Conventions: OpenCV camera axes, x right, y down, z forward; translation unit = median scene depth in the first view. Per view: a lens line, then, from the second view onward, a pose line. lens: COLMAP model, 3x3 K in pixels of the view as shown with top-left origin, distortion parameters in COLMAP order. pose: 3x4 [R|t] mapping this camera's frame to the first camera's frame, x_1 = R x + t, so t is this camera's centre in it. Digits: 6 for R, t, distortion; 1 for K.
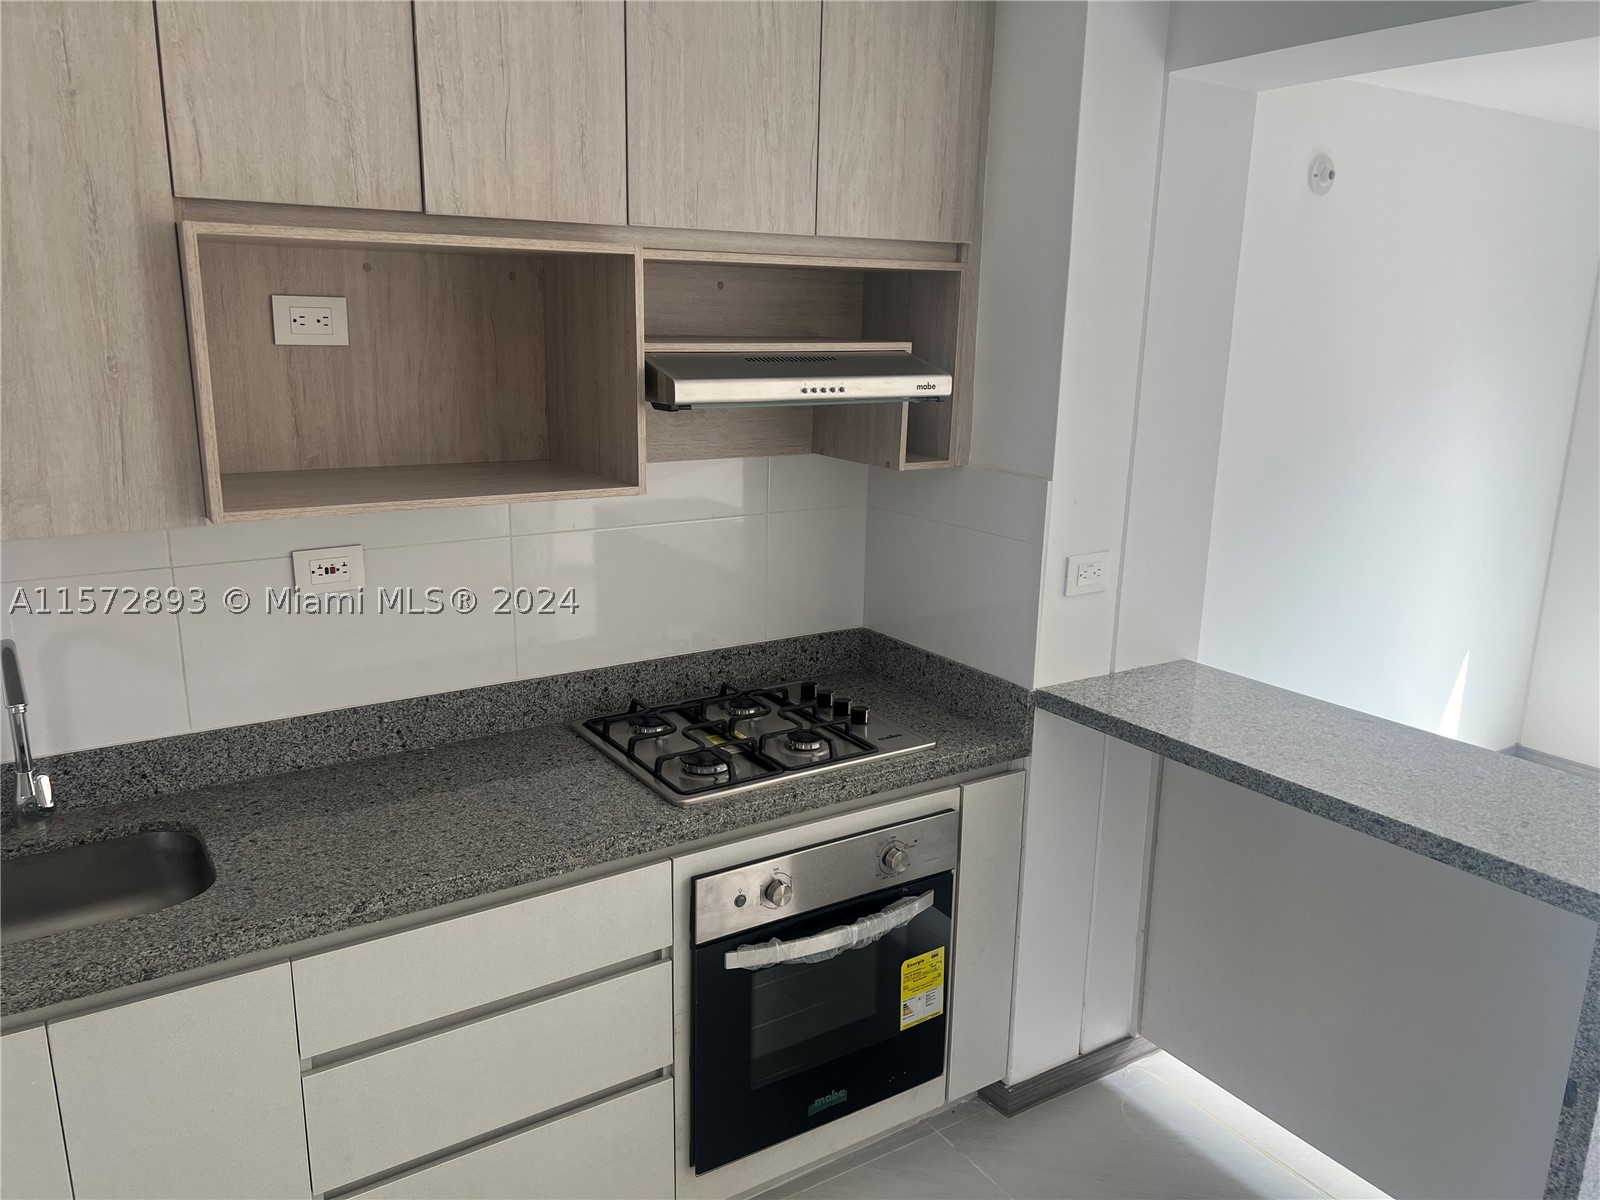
lens RADIAL K [[1212.2, 0, 805.0], [0, 1212.2, 603.9], [0, 0, 1]] dist [0.069691, -0.074410]
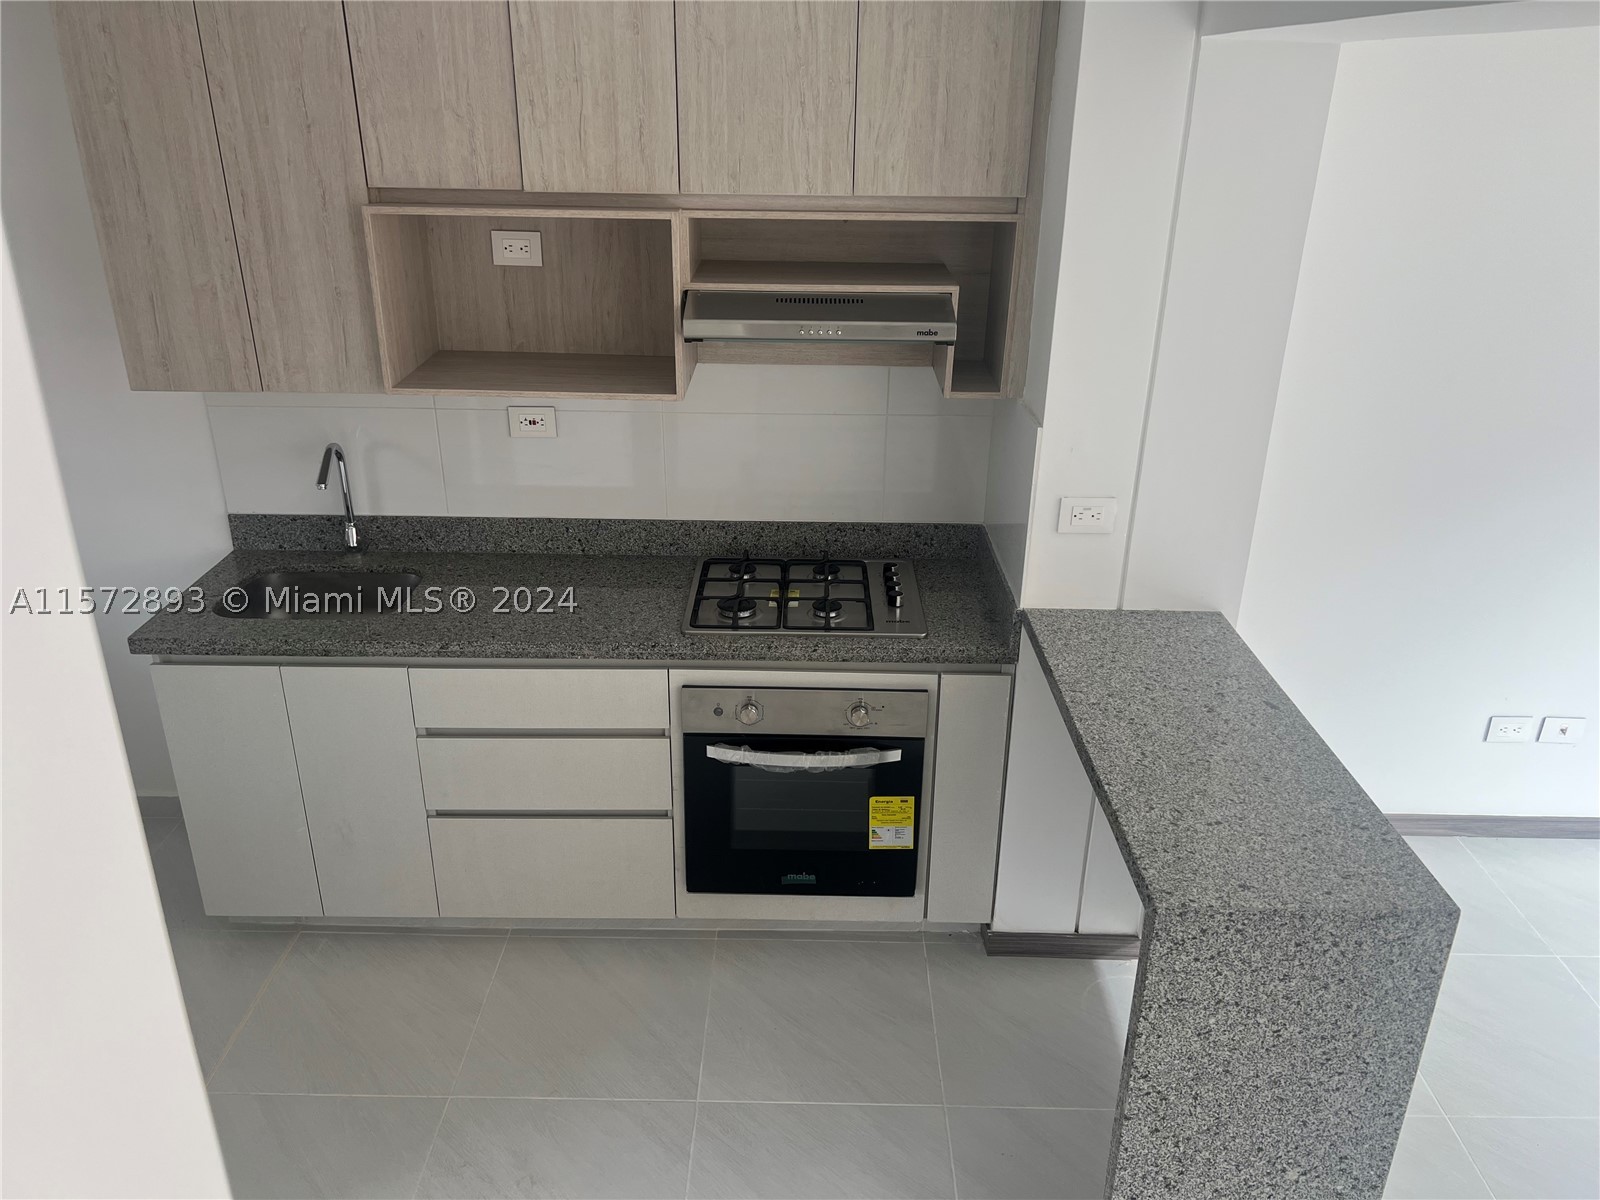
lens RADIAL K [[1212.2, 0, 773.3], [0, 1212.2, 617.0], [0, 0, 1]] dist [0.069691, -0.074410]
pose [[0.833856, 0.219724, -0.506365, 0.648332], [-0.130488, 0.969824, 0.205949, -0.141845], [0.536336, -0.105657, 0.837365, -0.082205]]
